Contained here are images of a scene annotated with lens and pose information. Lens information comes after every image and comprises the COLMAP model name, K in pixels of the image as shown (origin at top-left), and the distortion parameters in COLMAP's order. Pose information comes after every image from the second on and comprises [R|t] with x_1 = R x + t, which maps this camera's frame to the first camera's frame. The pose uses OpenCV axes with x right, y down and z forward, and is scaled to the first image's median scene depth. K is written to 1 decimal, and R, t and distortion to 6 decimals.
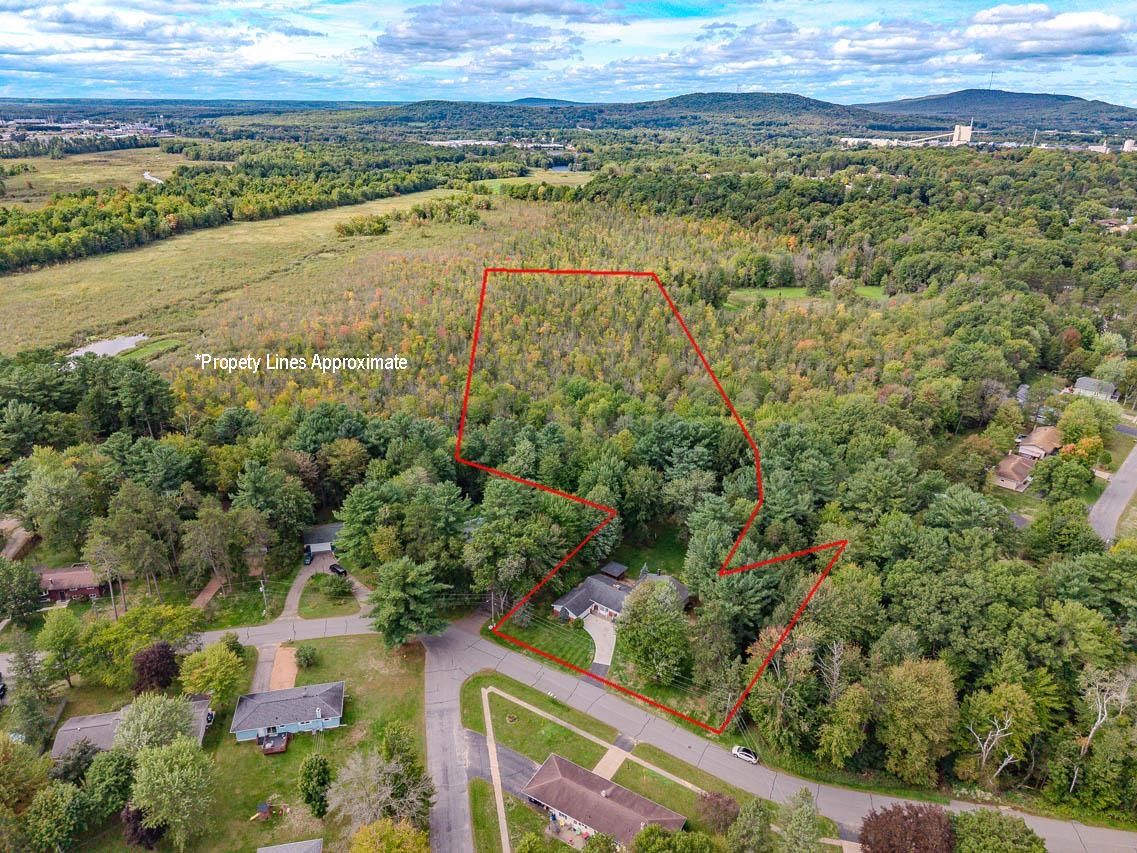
lens RADIAL K [[752.6, 0, 572.2], [0, 752.6, 425.1], [0, 0, 1]] dist [0.018961, -0.019845]
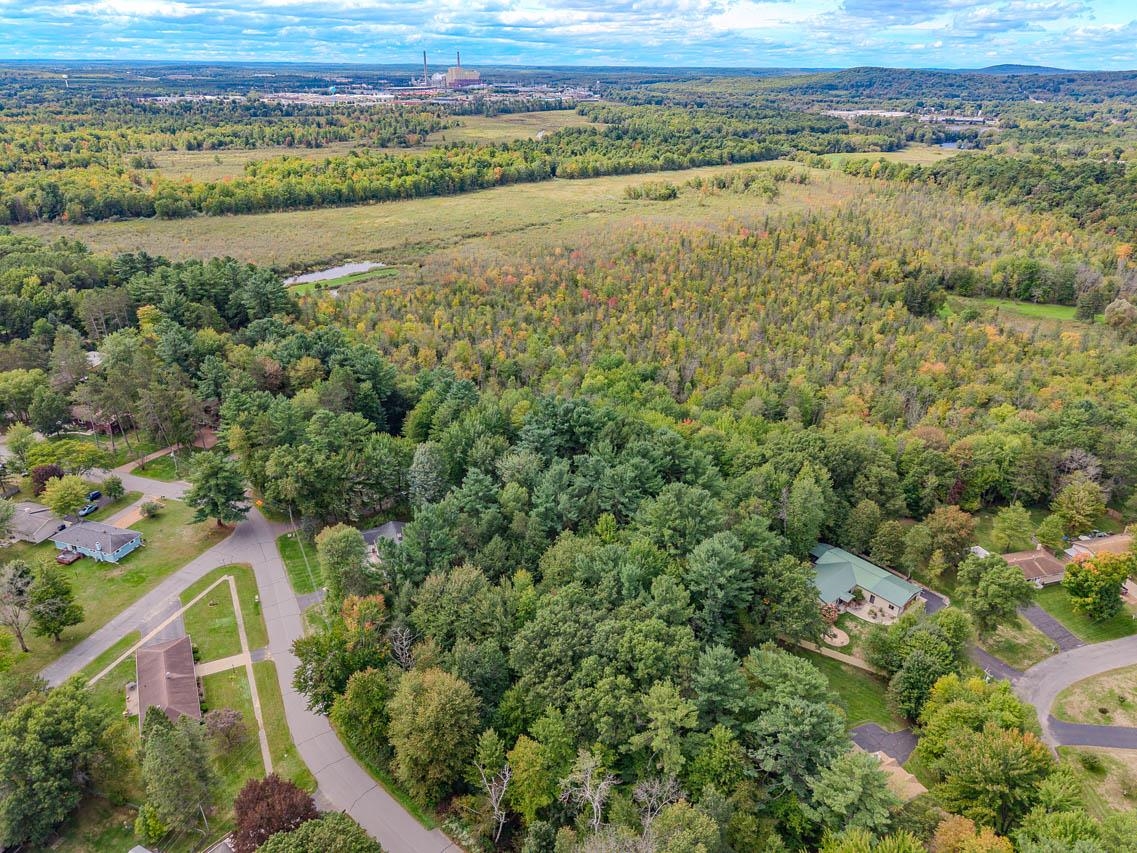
lens RADIAL K [[752.6, 0, 572.2], [0, 752.6, 425.1], [0, 0, 1]] dist [0.018961, -0.019845]
pose [[0.859744, 0.219811, -0.461002, 0.161492], [-0.203073, 0.975350, 0.086338, -0.016759], [0.468616, 0.019389, 0.883189, 0.042599]]
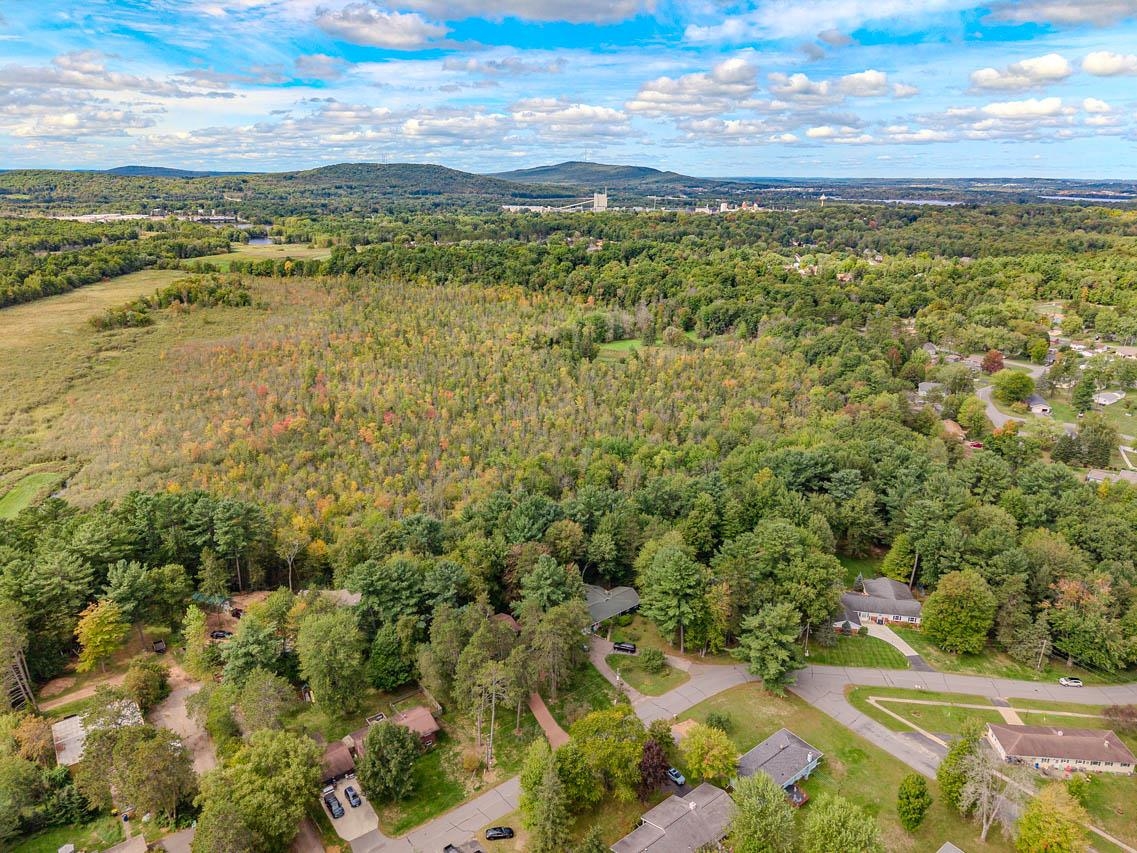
lens RADIAL K [[752.6, 0, 572.2], [0, 752.6, 425.1], [0, 0, 1]] dist [0.018961, -0.019845]
pose [[0.896865, -0.138697, 0.419995, -0.180699], [0.171804, 0.984242, -0.041841, -0.016725], [-0.407573, 0.109682, 0.906562, 0.020343]]
